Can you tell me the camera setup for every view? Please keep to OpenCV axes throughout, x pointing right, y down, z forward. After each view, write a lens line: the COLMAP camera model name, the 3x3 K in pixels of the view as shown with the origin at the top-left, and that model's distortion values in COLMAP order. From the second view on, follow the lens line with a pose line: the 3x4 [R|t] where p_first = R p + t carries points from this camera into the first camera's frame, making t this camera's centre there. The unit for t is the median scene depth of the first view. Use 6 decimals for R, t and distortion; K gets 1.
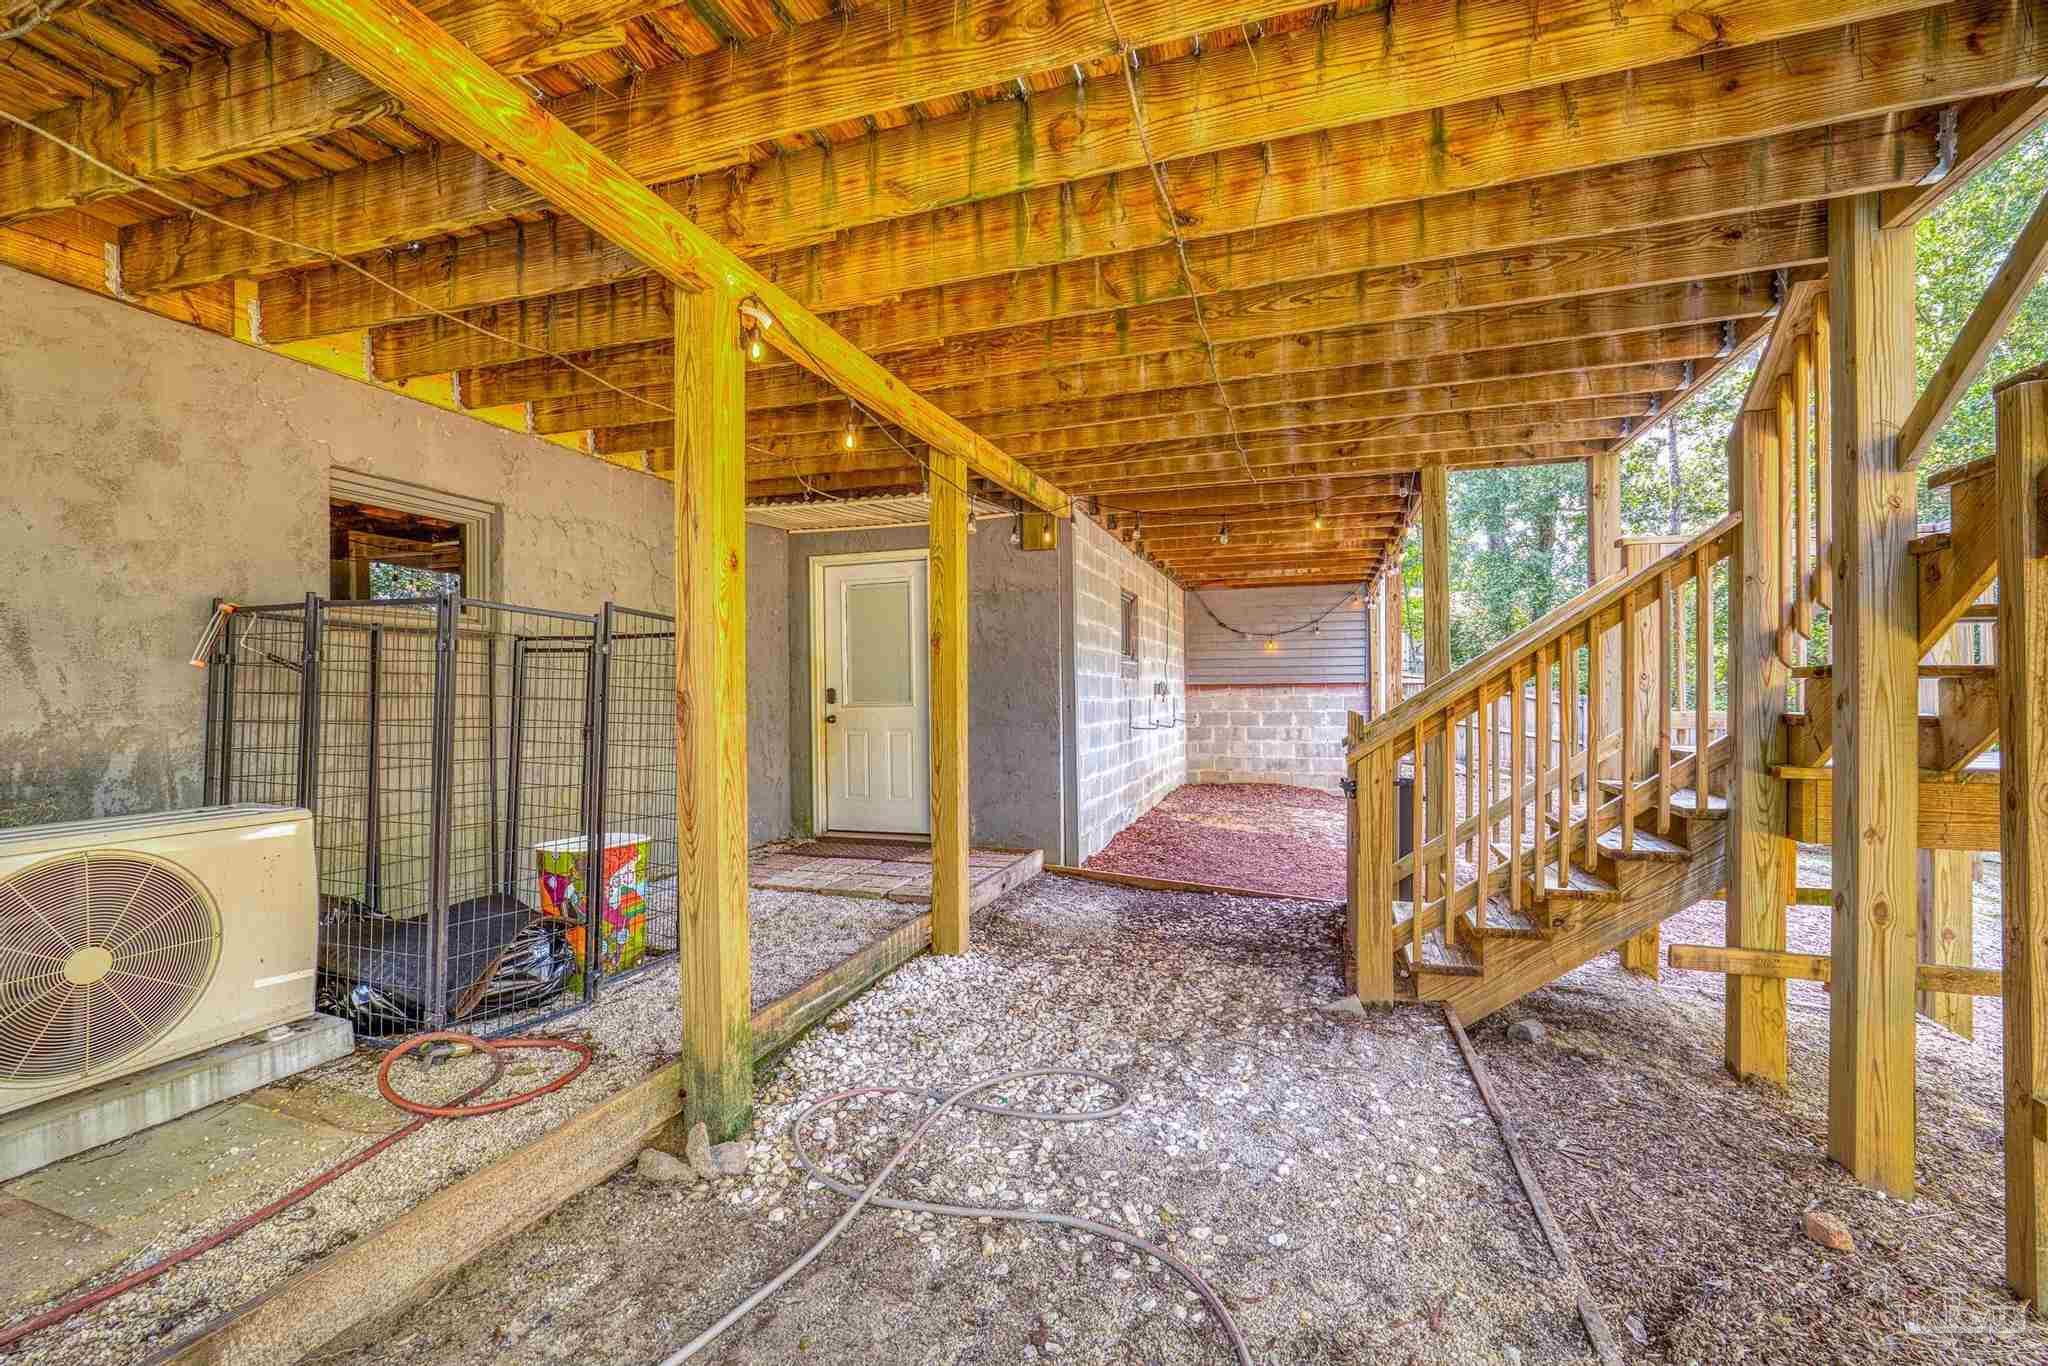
lens RADIAL K [[871.1, 0, 1026.5], [0, 871.1, 682.4], [0, 0, 1]] dist [-0.008320, 0.003245]
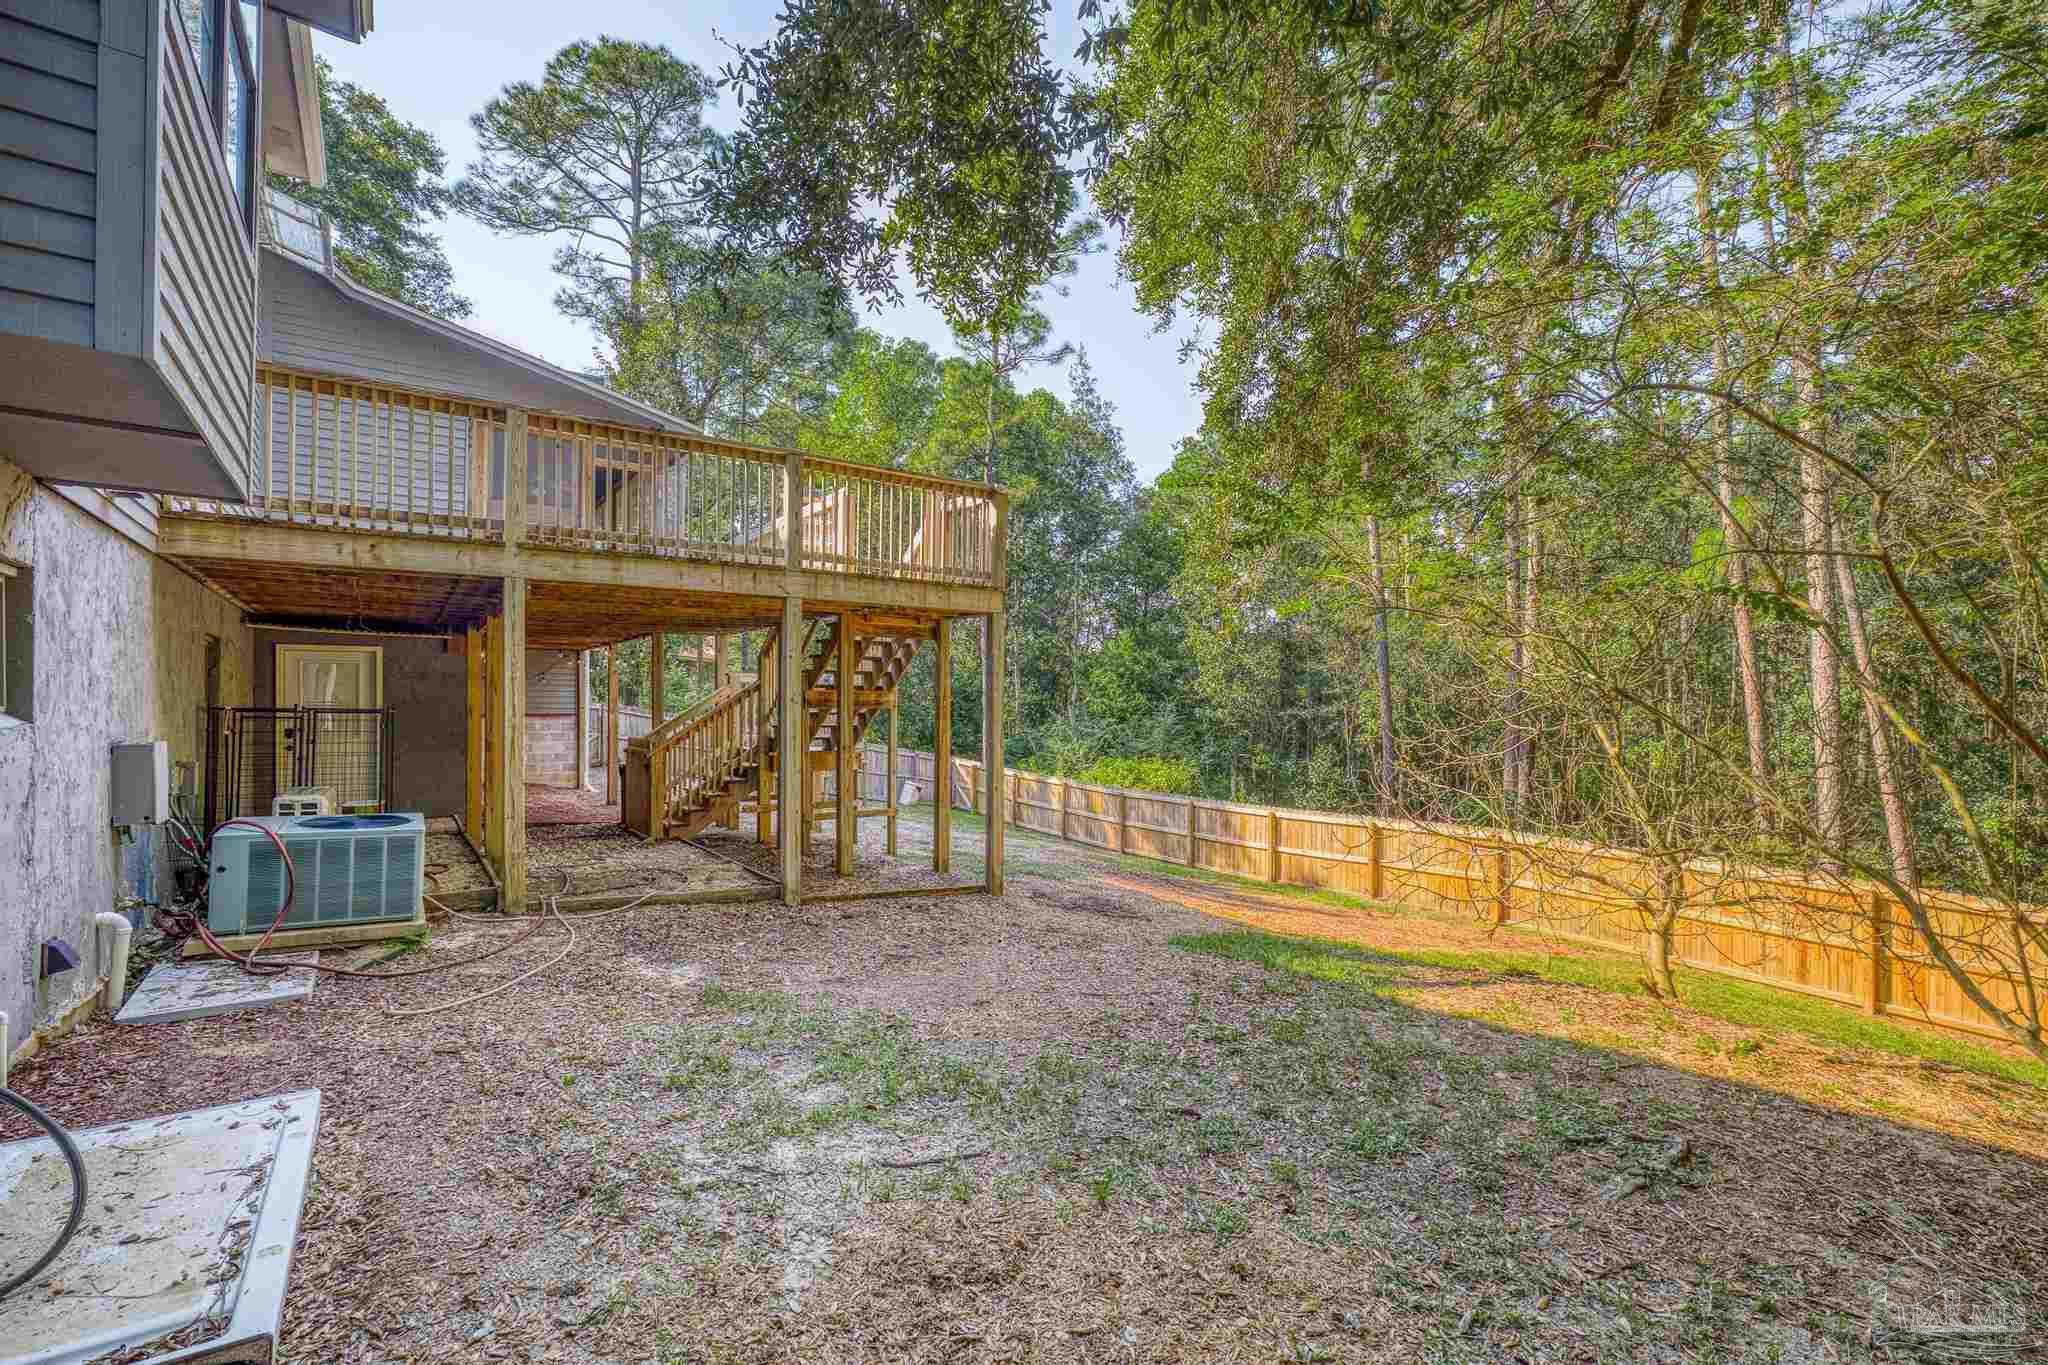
lens RADIAL K [[871.1, 0, 1031.8], [0, 871.1, 688.9], [0, 0, 1]] dist [-0.008320, 0.003245]
pose [[0.572083, 0.005605, 0.820177, -1.315373], [-0.008569, 0.999963, -0.000857, -0.153382], [-0.820151, -0.006538, 0.572109, -1.755414]]
